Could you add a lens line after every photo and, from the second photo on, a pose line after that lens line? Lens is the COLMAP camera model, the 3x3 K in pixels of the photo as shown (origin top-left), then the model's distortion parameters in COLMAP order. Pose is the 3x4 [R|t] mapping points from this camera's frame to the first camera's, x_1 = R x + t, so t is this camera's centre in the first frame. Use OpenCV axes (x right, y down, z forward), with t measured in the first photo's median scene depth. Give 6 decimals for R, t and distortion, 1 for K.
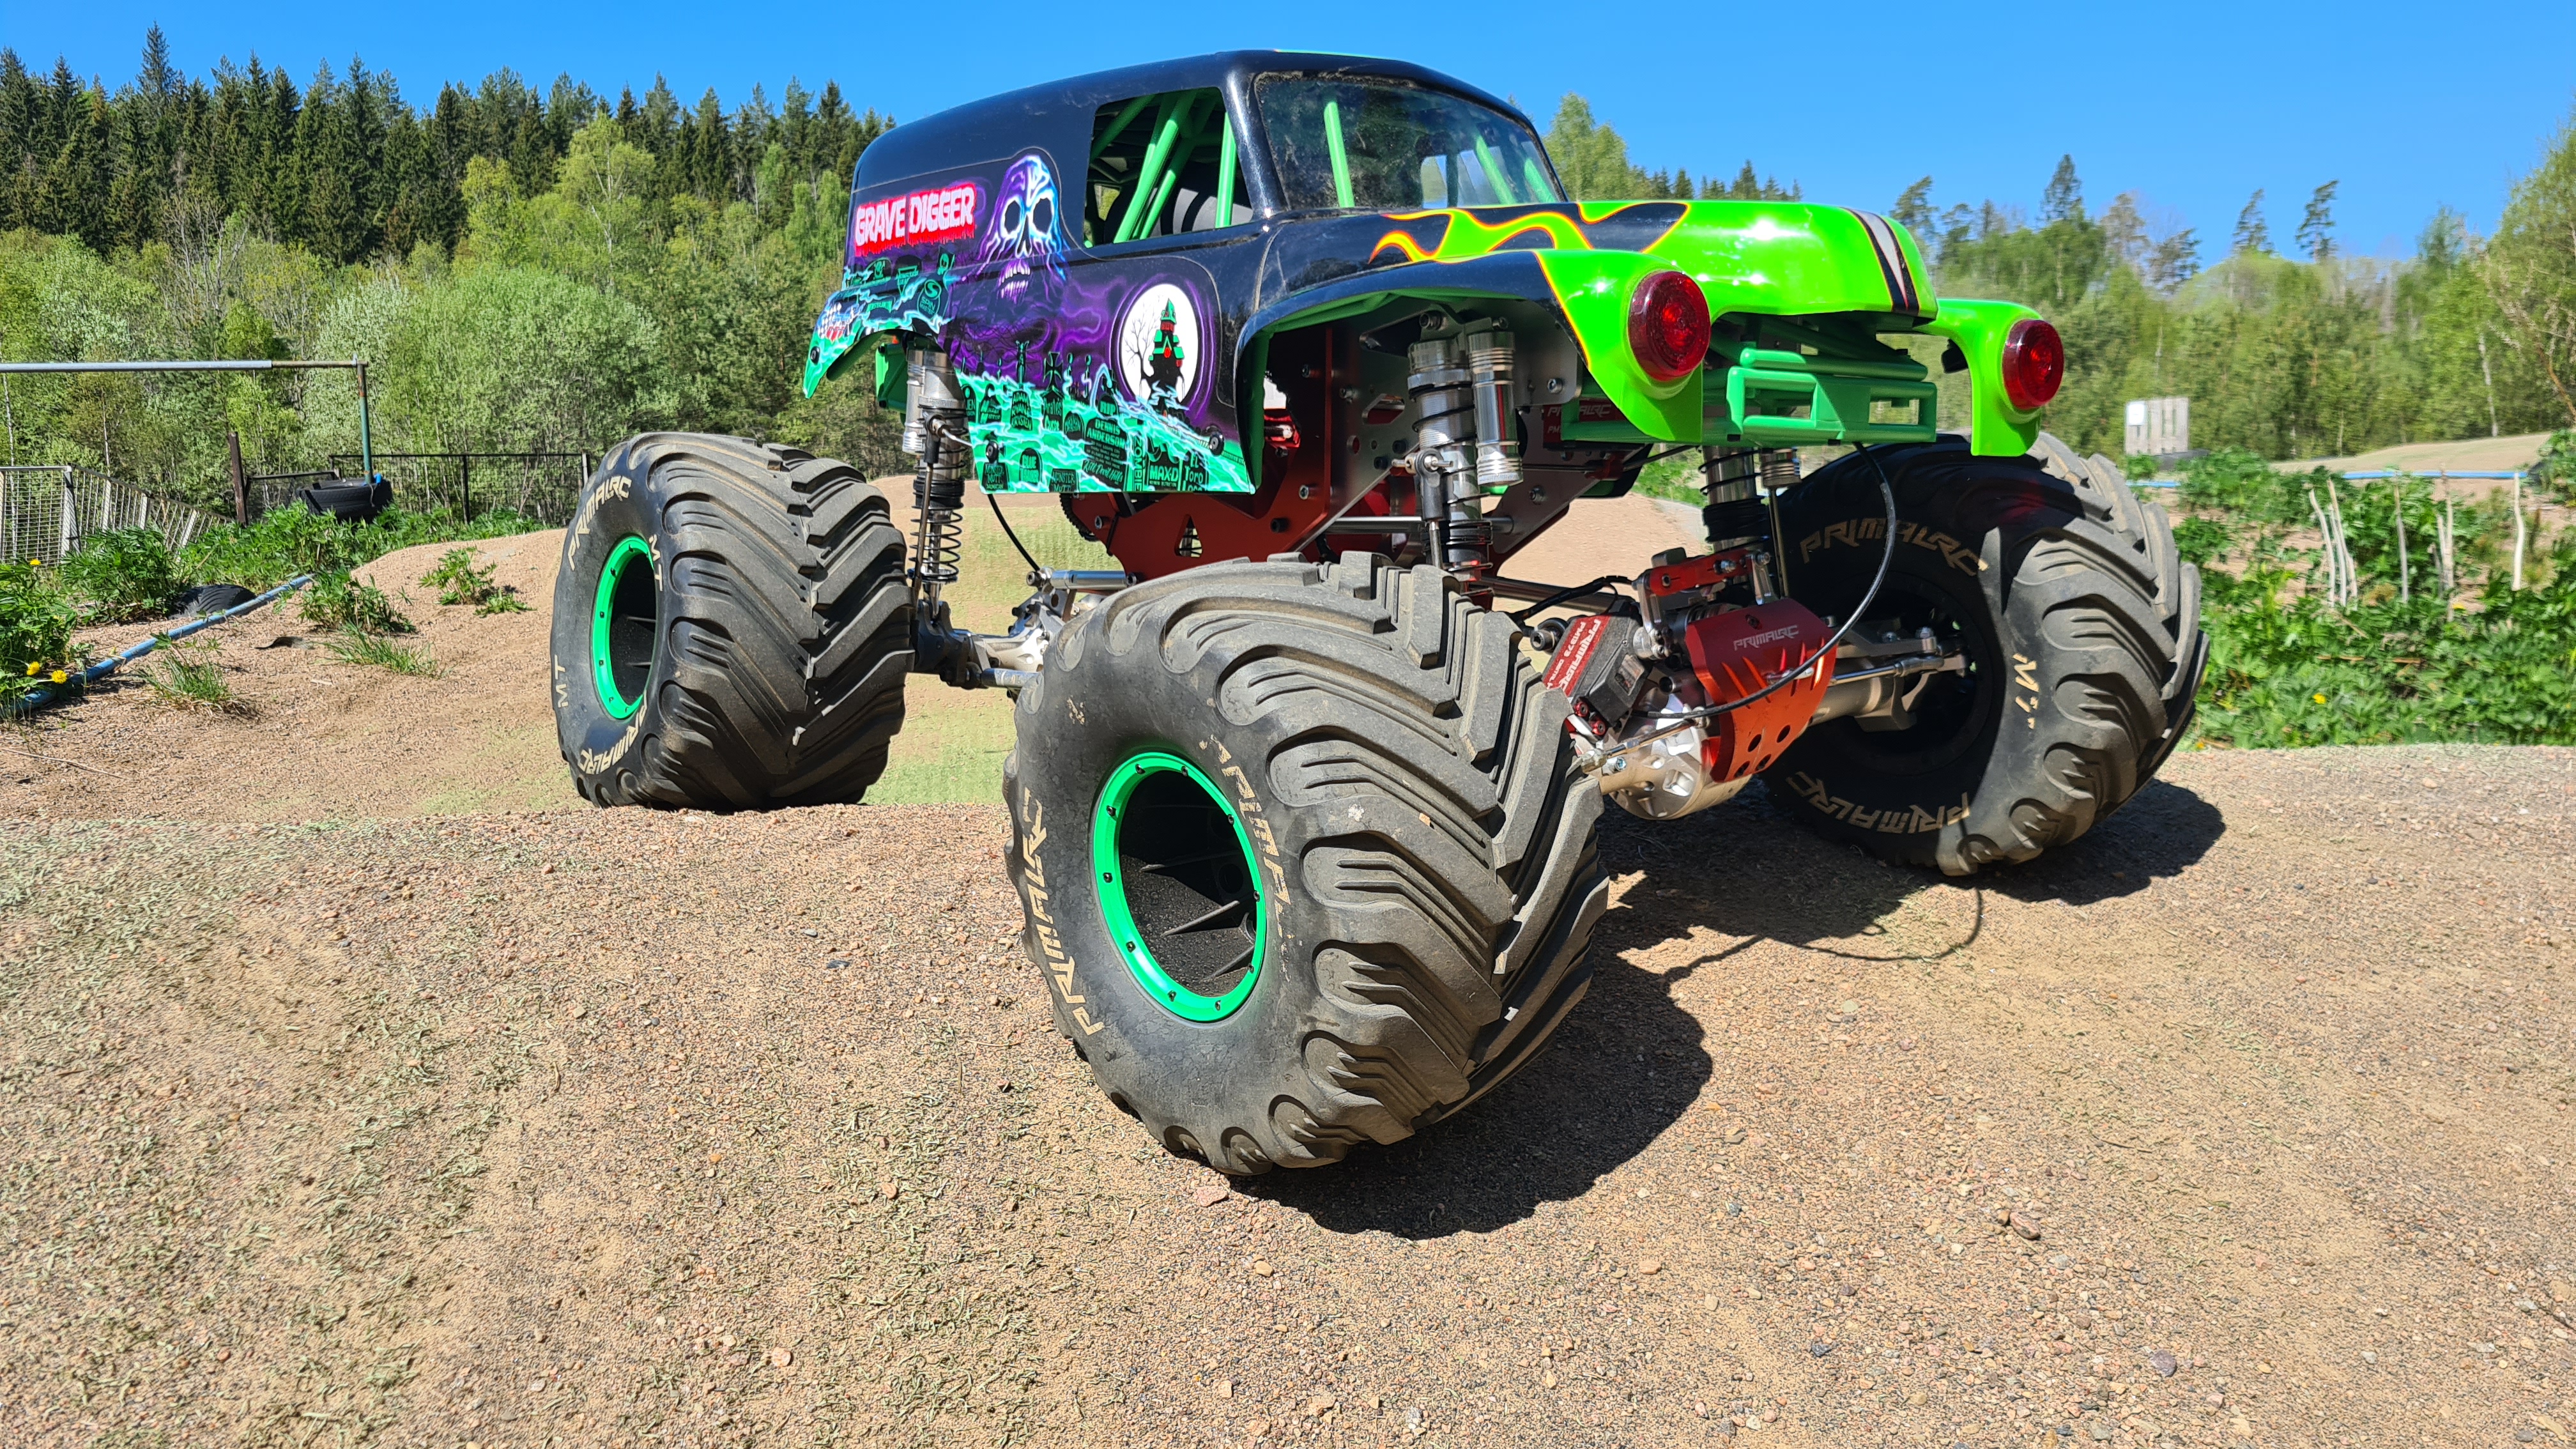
lens RADIAL K [[1955.3, 0, 1288.0], [0, 1955.3, 724.5], [0, 0, 1]] dist [0.052328, -0.000251]
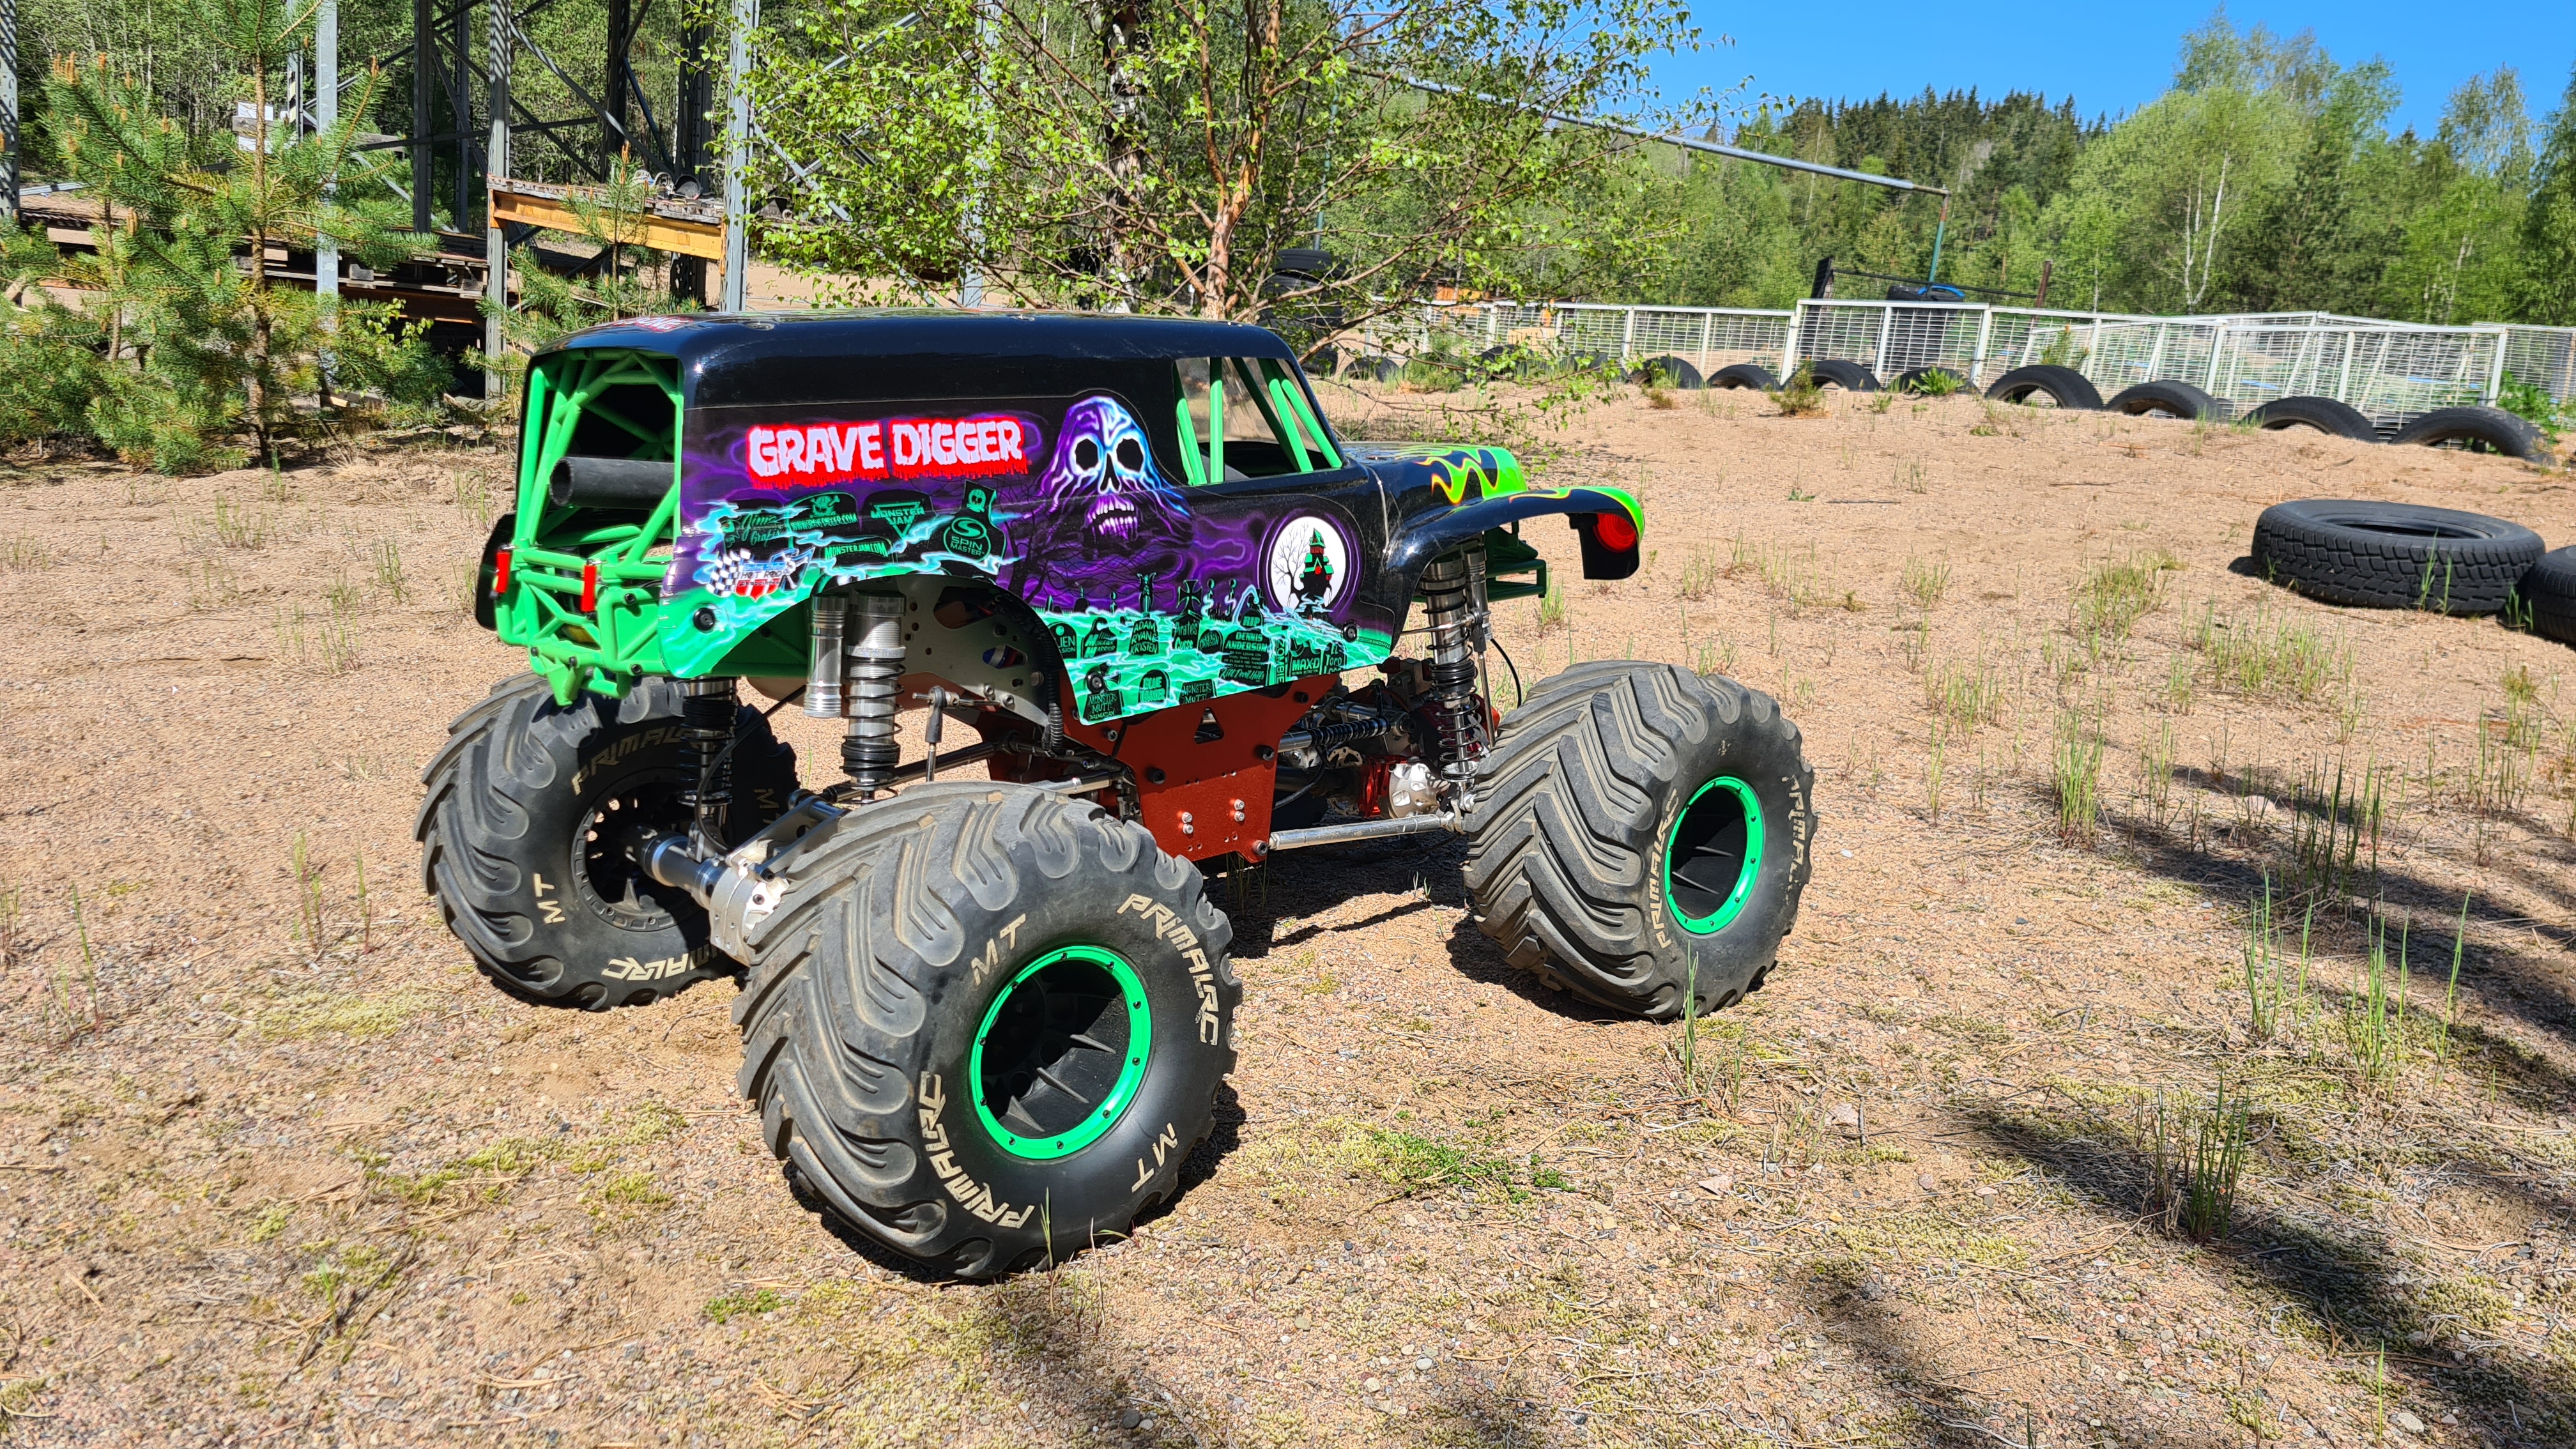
lens RADIAL K [[1955.3, 0, 1288.0], [0, 1955.3, 724.5], [0, 0, 1]] dist [0.052328, -0.000251]
pose [[-0.040339, -0.213086, 0.976200, -1.190683], [0.145332, 0.965354, 0.216725, -0.335004], [-0.988560, 0.150615, -0.007974, 0.944667]]
